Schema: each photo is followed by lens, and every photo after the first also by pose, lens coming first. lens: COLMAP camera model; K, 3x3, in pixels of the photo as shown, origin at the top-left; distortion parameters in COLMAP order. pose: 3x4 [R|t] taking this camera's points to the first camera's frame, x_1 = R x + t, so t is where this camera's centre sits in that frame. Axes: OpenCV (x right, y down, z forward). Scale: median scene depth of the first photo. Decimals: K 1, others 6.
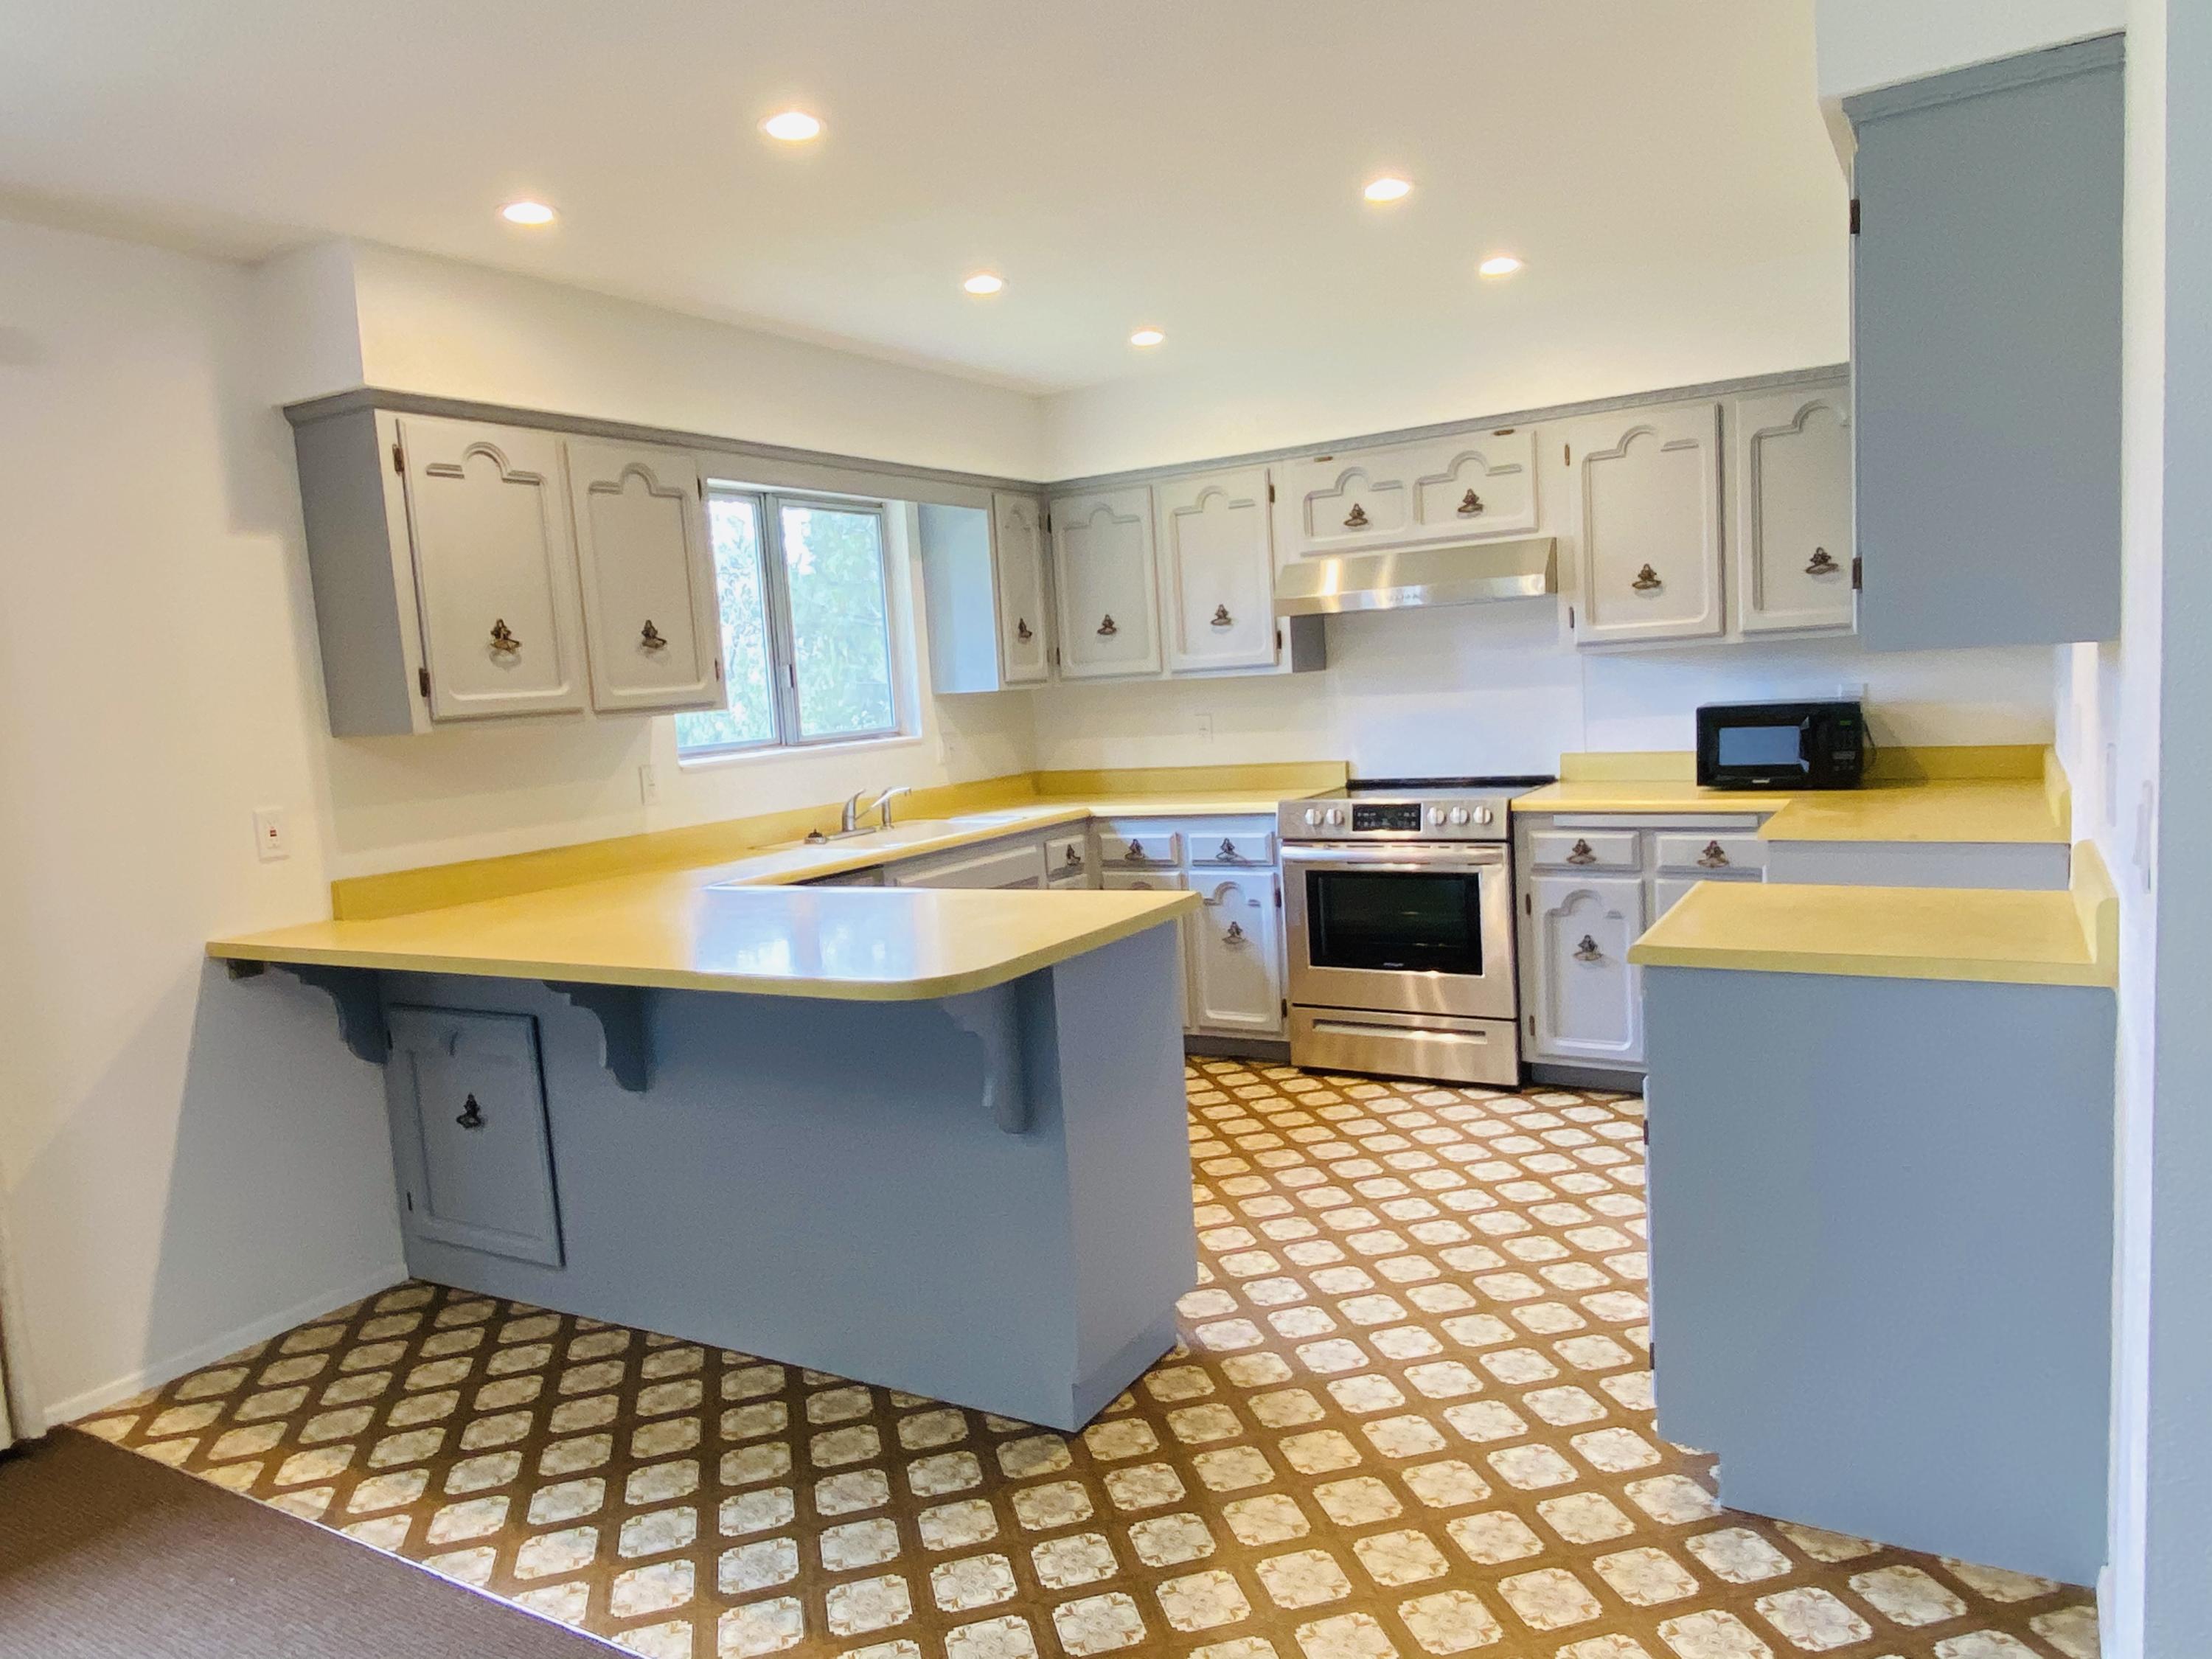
lens RADIAL K [[1456.6, 0, 1082.8], [0, 1456.6, 828.1], [0, 0, 1]] dist [0.069512, -0.080135]
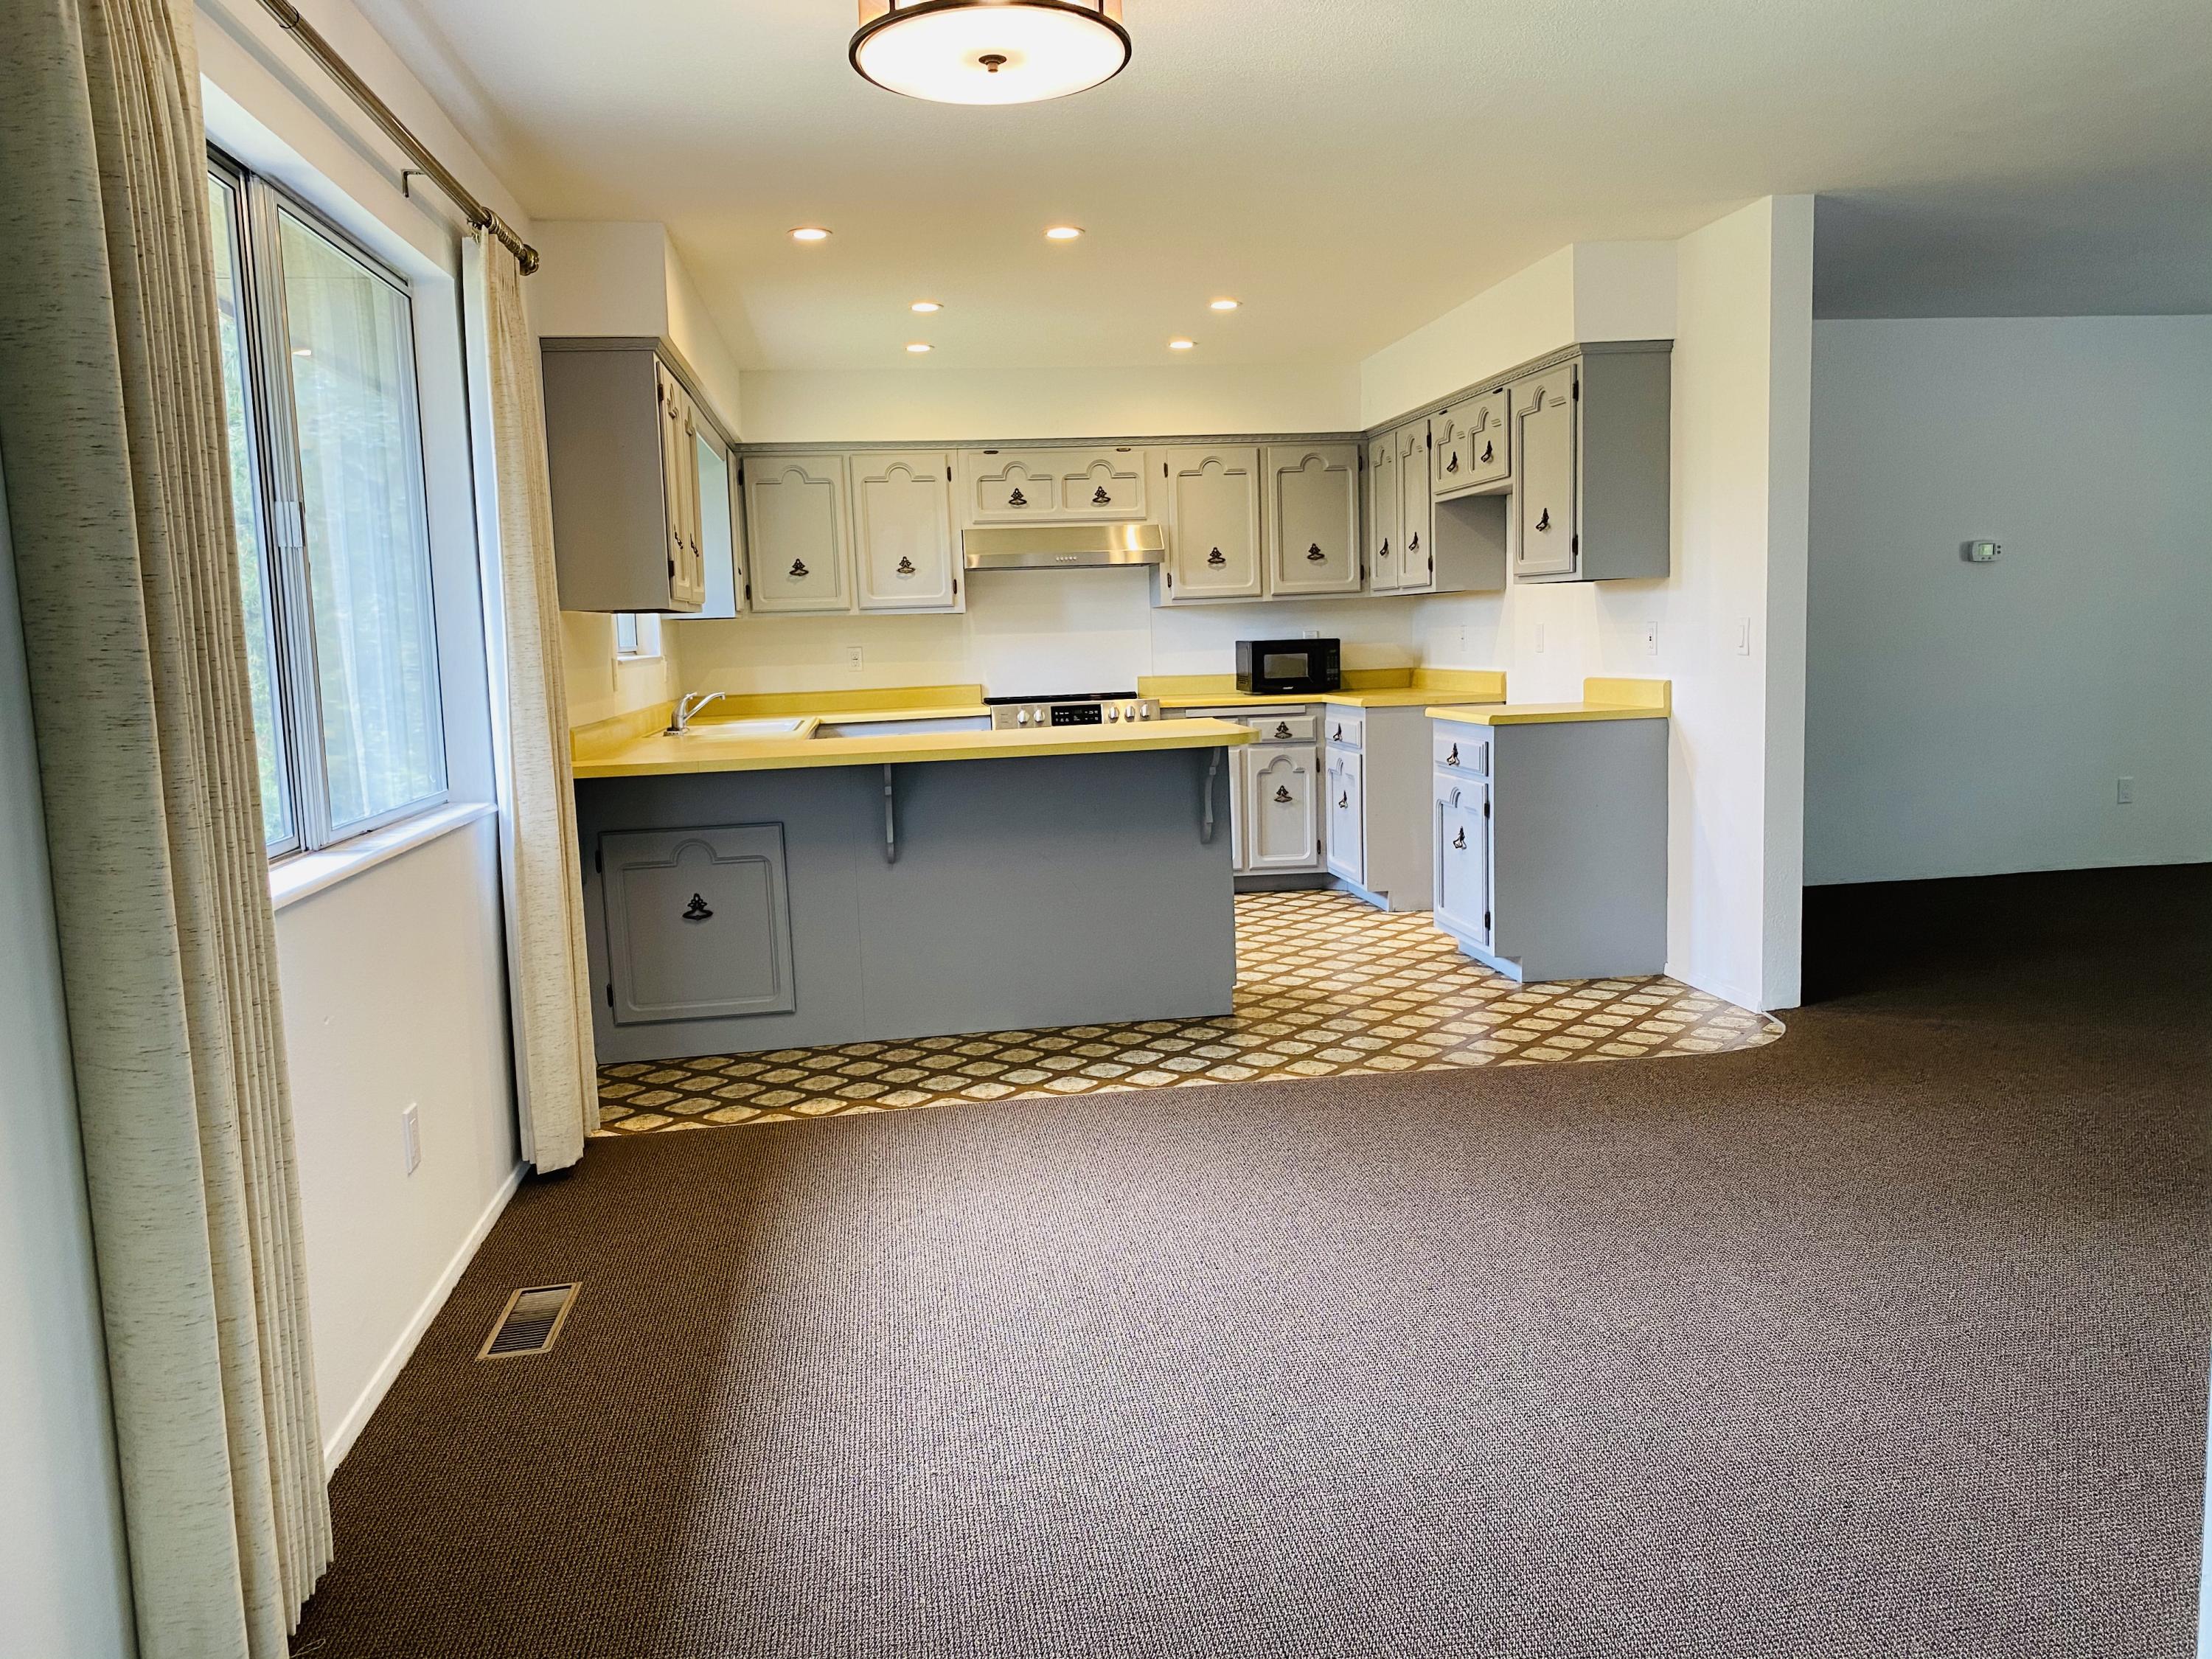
lens RADIAL K [[1689.0, 0, 1117.6], [0, 1689.0, 819.5], [0, 0, 1]] dist [0.079012, -0.001559]
pose [[0.772457, -0.033460, 0.634185, -0.815880], [0.052372, 0.998566, -0.011106, 0.116518], [-0.632904, 0.041793, 0.773102, -0.280122]]
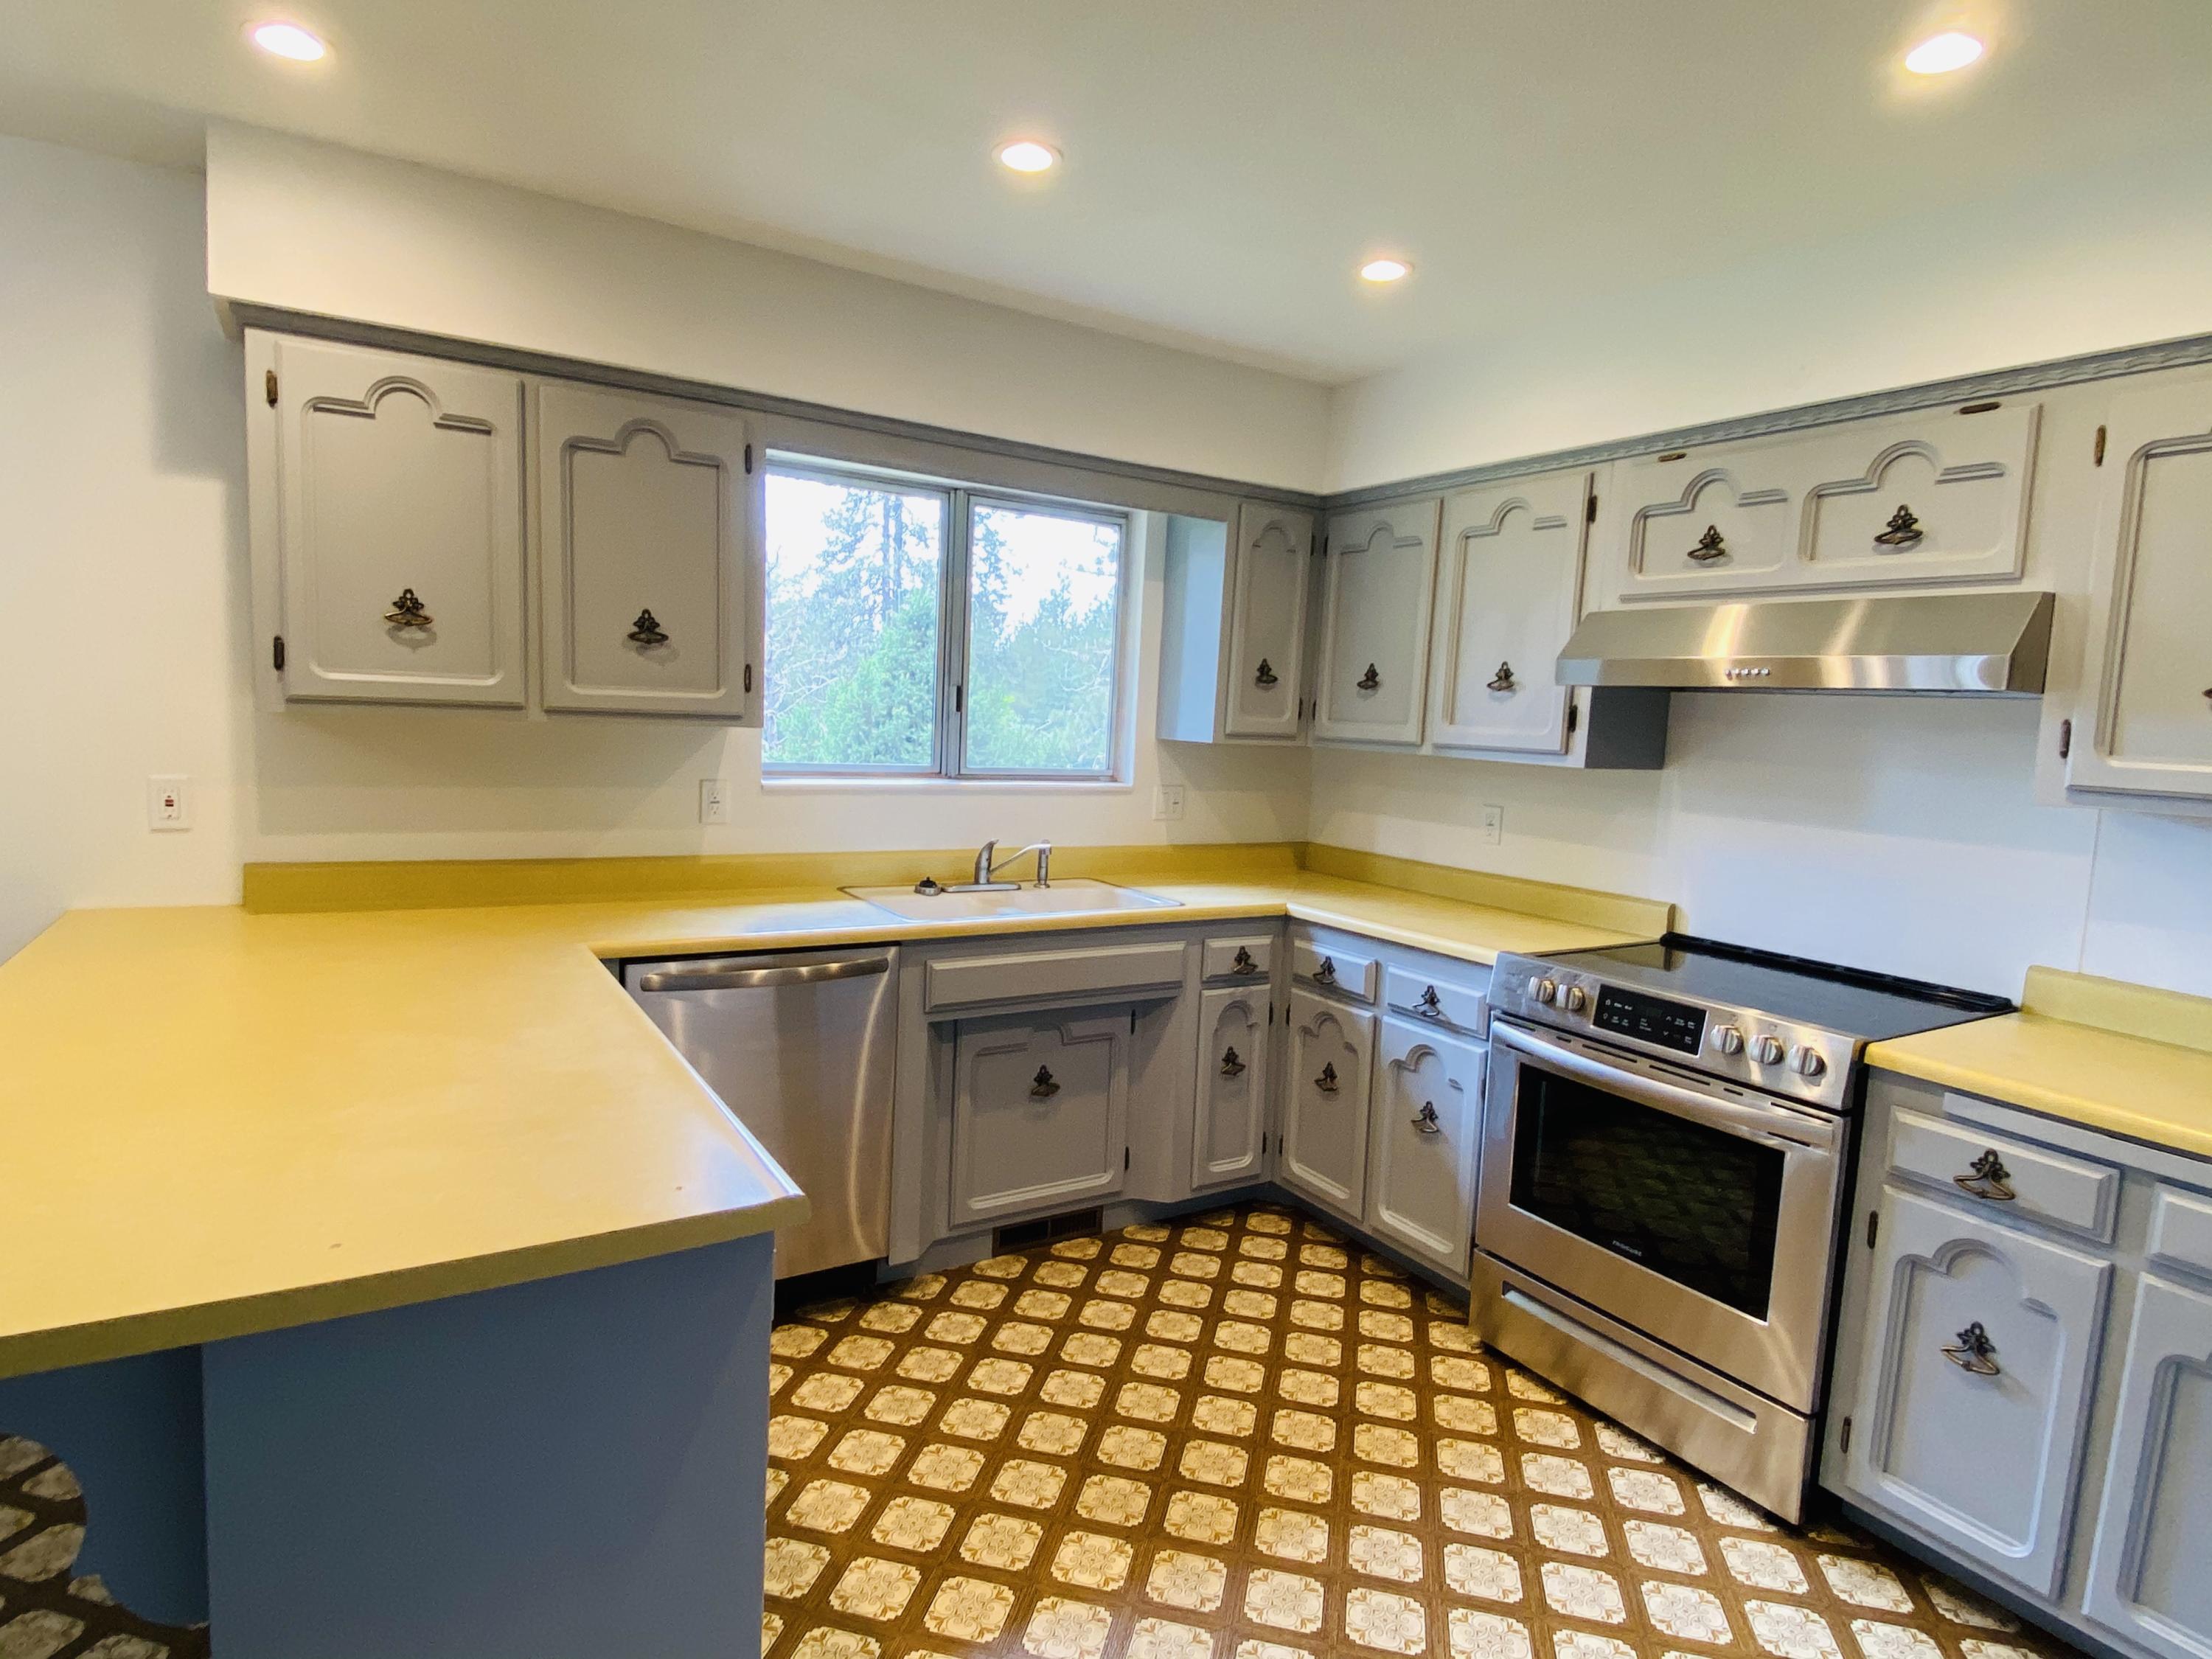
lens RADIAL K [[1174.1, 0, 1102.5], [0, 1174.1, 822.0], [0, 0, 1]] dist [0.078439, -0.077933]
pose [[0.884485, 0.151332, -0.441344, 0.221163], [-0.152586, 0.987743, 0.032893, -0.073845], [0.440912, 0.038250, 0.896735, 0.447864]]
